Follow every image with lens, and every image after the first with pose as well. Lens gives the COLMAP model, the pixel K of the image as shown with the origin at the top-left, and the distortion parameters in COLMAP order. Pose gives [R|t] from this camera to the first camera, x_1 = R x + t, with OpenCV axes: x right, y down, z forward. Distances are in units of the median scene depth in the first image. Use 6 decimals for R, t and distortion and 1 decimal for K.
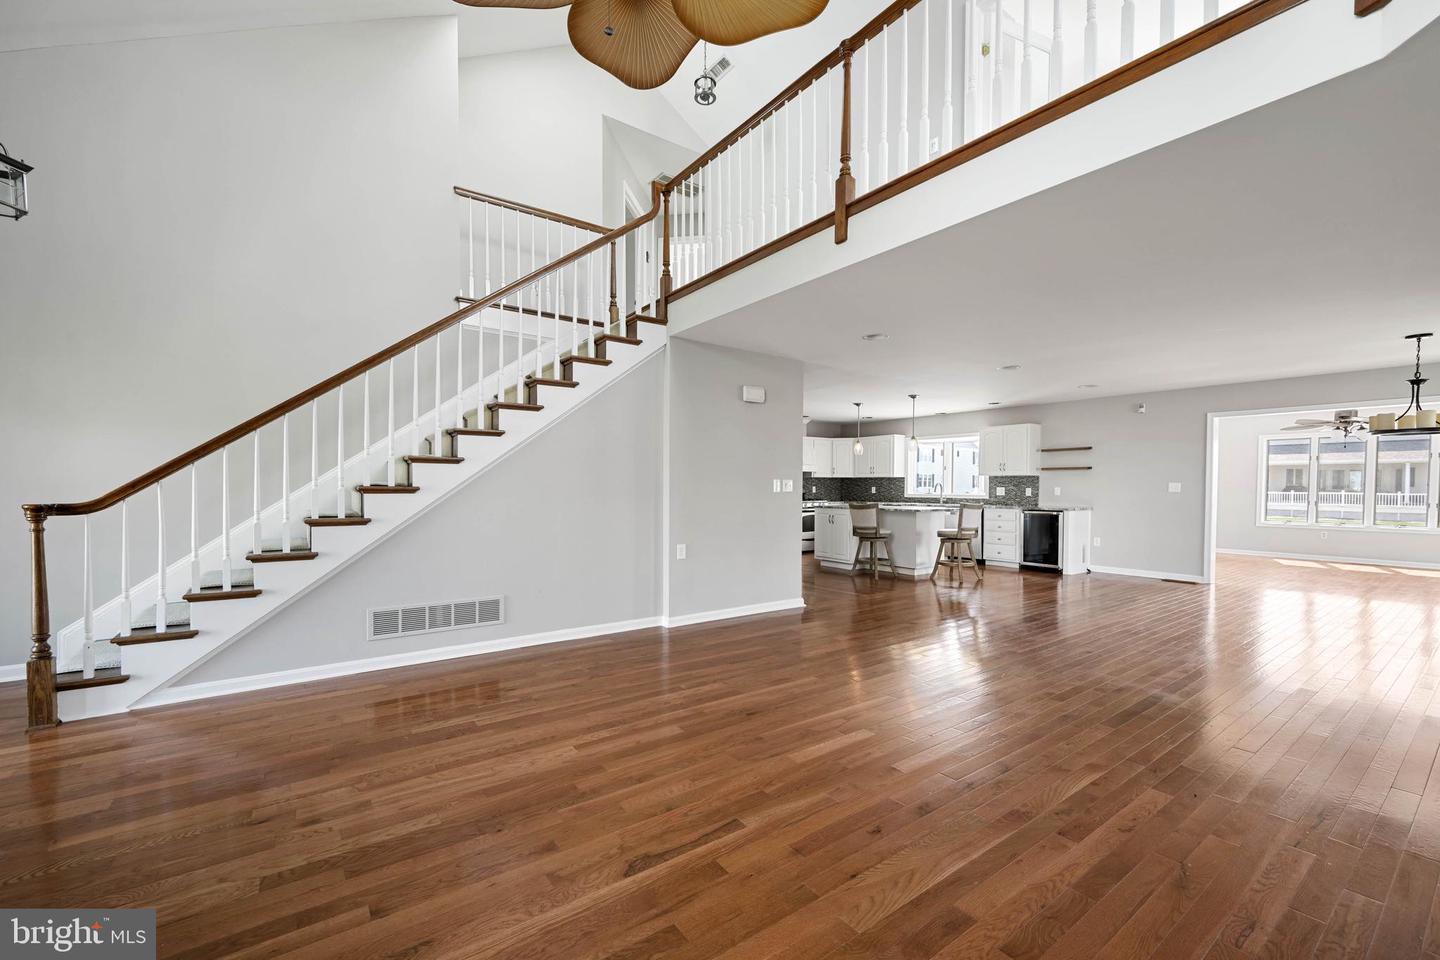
lens RADIAL K [[571.2, 0, 704.2], [0, 571.2, 493.4], [0, 0, 1]] dist [0.002845, -0.000546]
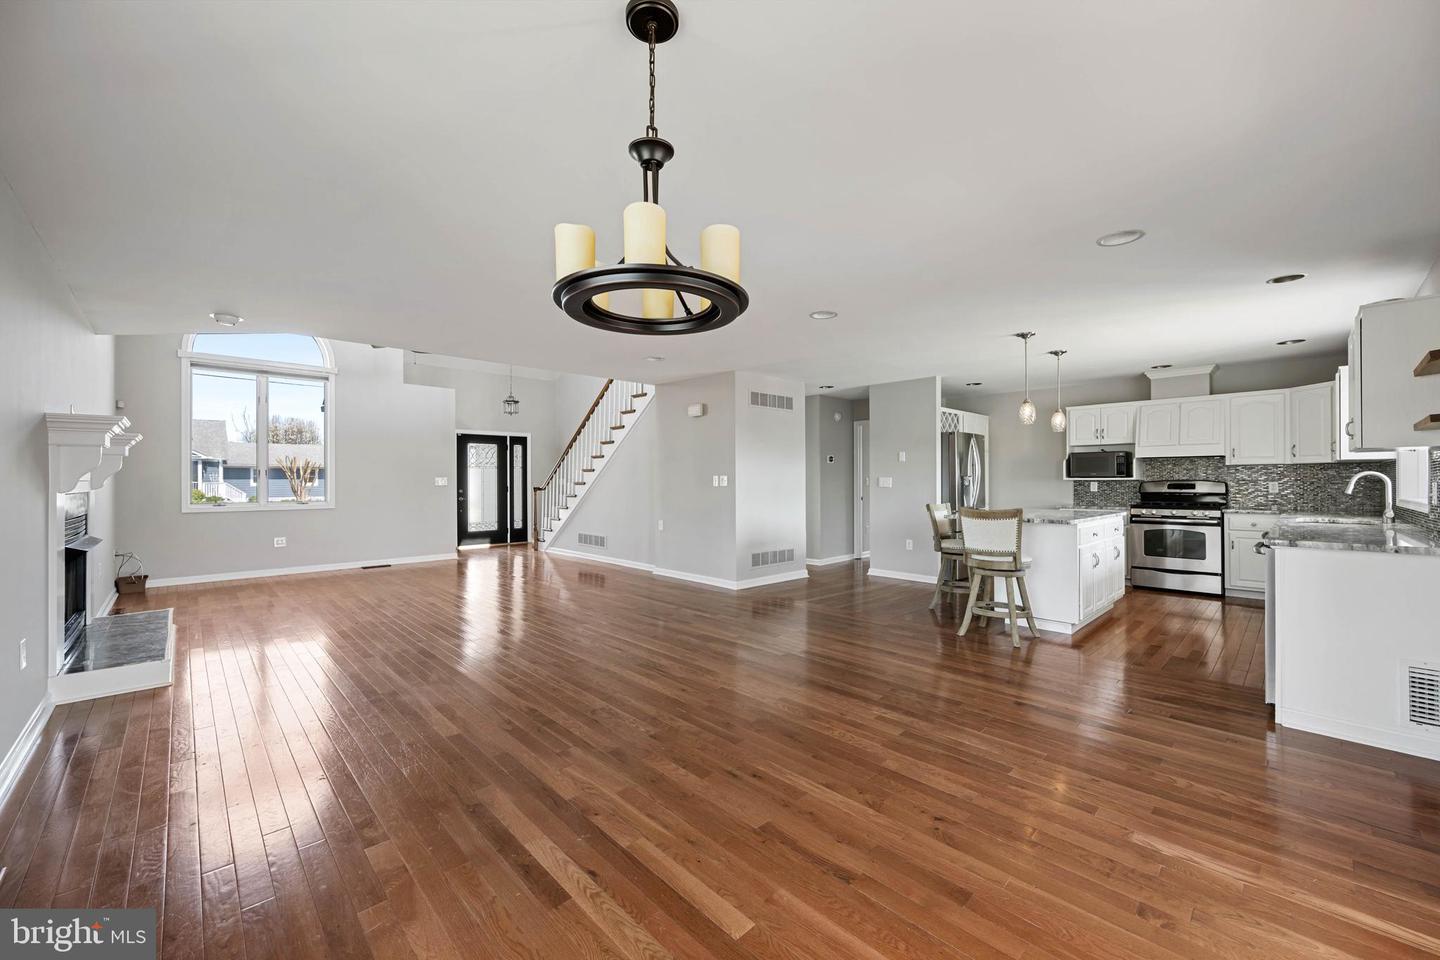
lens RADIAL K [[571.2, 0, 721.7], [0, 571.2, 474.7], [0, 0, 1]] dist [0.002845, -0.000546]
pose [[0.149047, -0.015256, -0.988712, 1.792124], [-0.011018, 0.999793, -0.017088, -0.008675], [0.988769, 0.013440, 0.148848, 1.134682]]
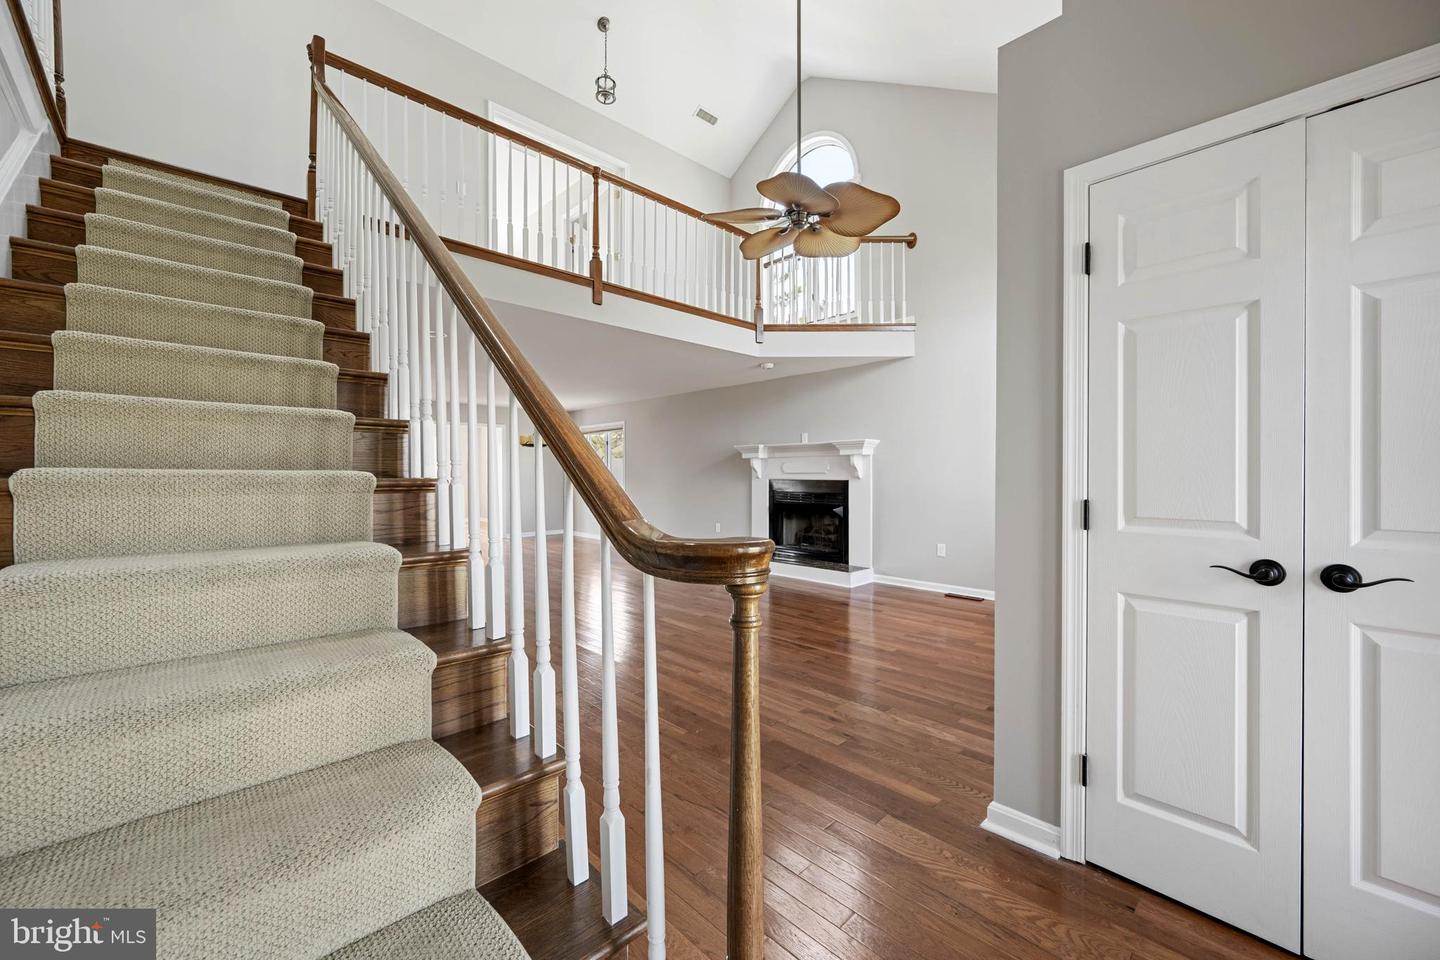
lens RADIAL K [[571.2, 0, 740.8], [0, 571.2, 481.7], [0, 0, 1]] dist [0.002845, -0.000546]
pose [[-0.160128, -0.016016, 0.986966, -1.006622], [0.014611, 0.999720, 0.018593, -0.014444], [-0.986988, 0.017398, -0.159850, 0.720057]]
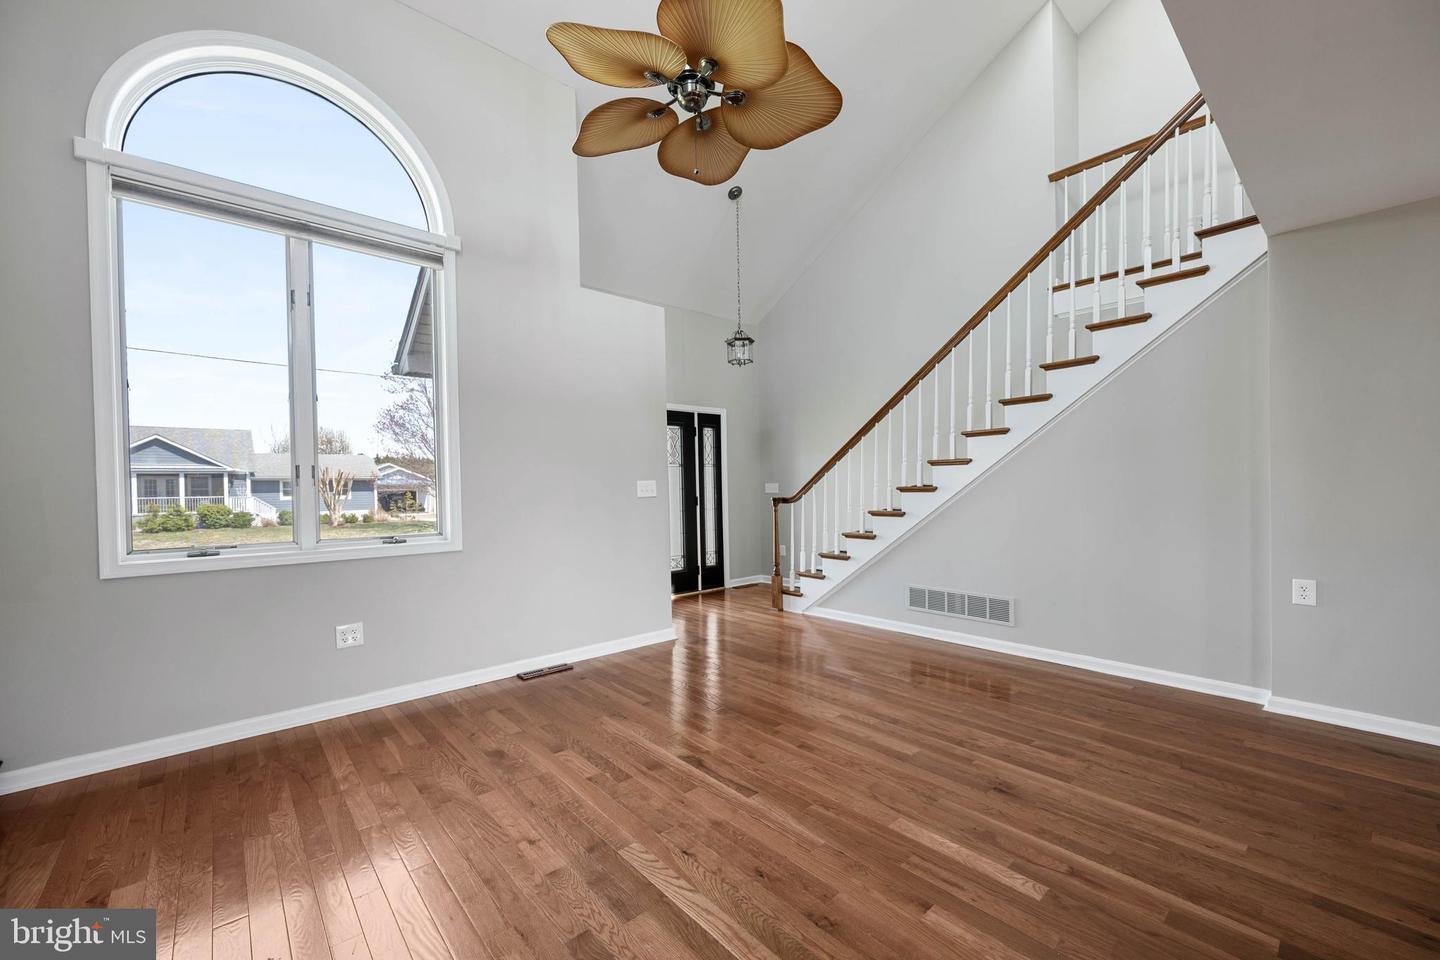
lens RADIAL K [[571.2, 0, 718.9], [0, 571.2, 492.1], [0, 0, 1]] dist [0.002845, -0.000546]
pose [[0.114539, -0.000455, -0.993419, 0.581792], [0.002161, 0.999998, -0.000209, -0.001741], [0.993416, -0.002122, 0.114540, 0.413188]]
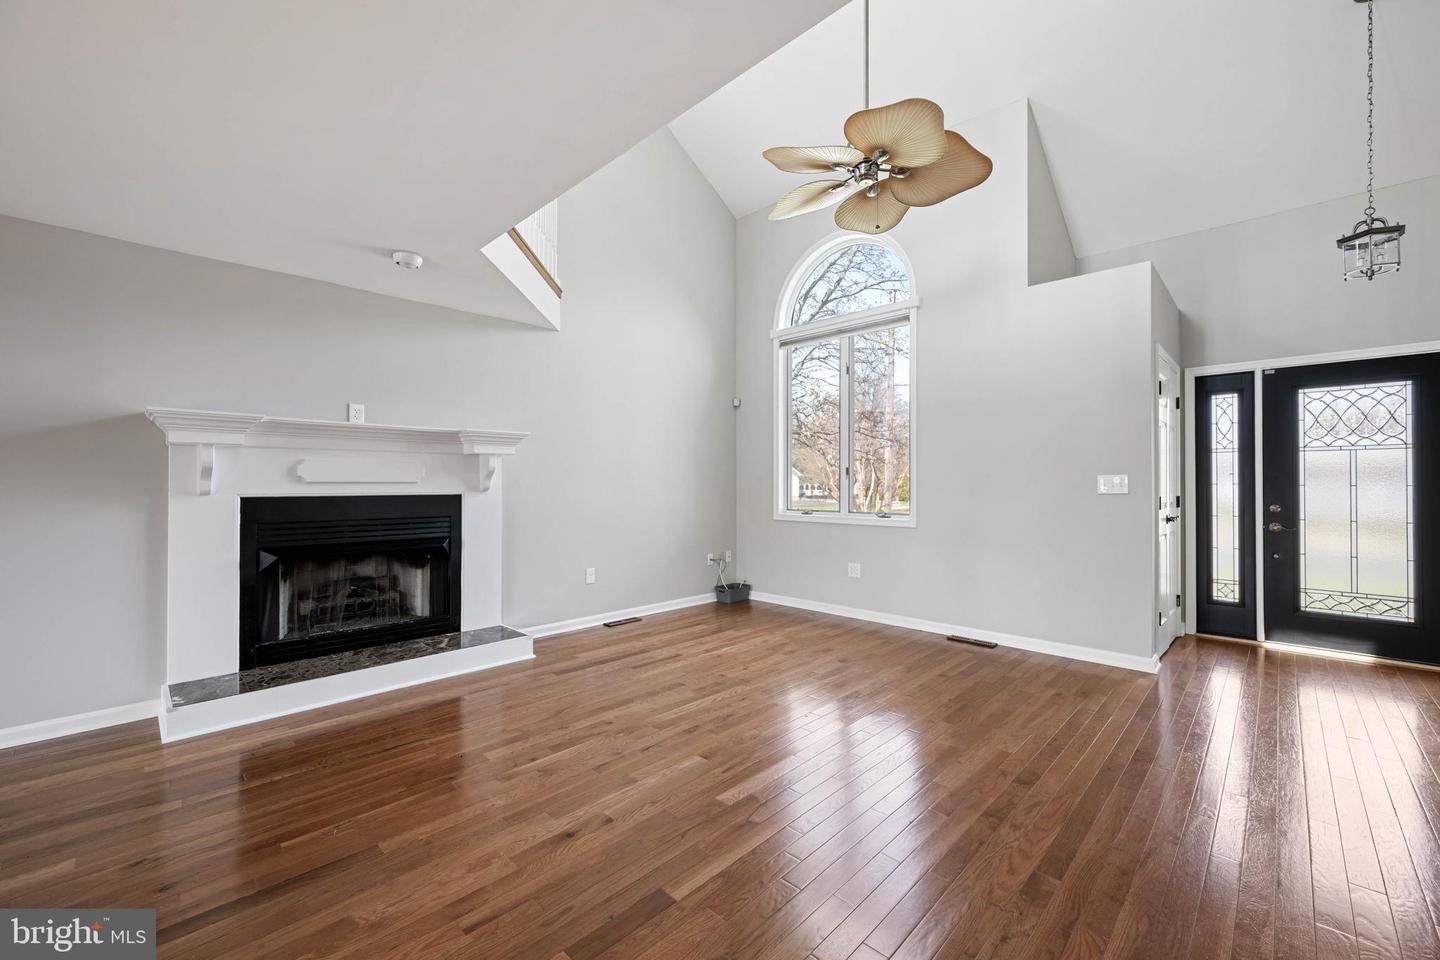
lens RADIAL K [[576.1, 0, 700.0], [0, 576.1, 485.6], [0, 0, 1]] dist [-0.001563, -0.000057]
pose [[-0.984811, -0.002785, -0.173610, 0.313740], [-0.005755, 0.999846, 0.016607, -0.018132], [0.173537, 0.017354, -0.984674, 1.222102]]
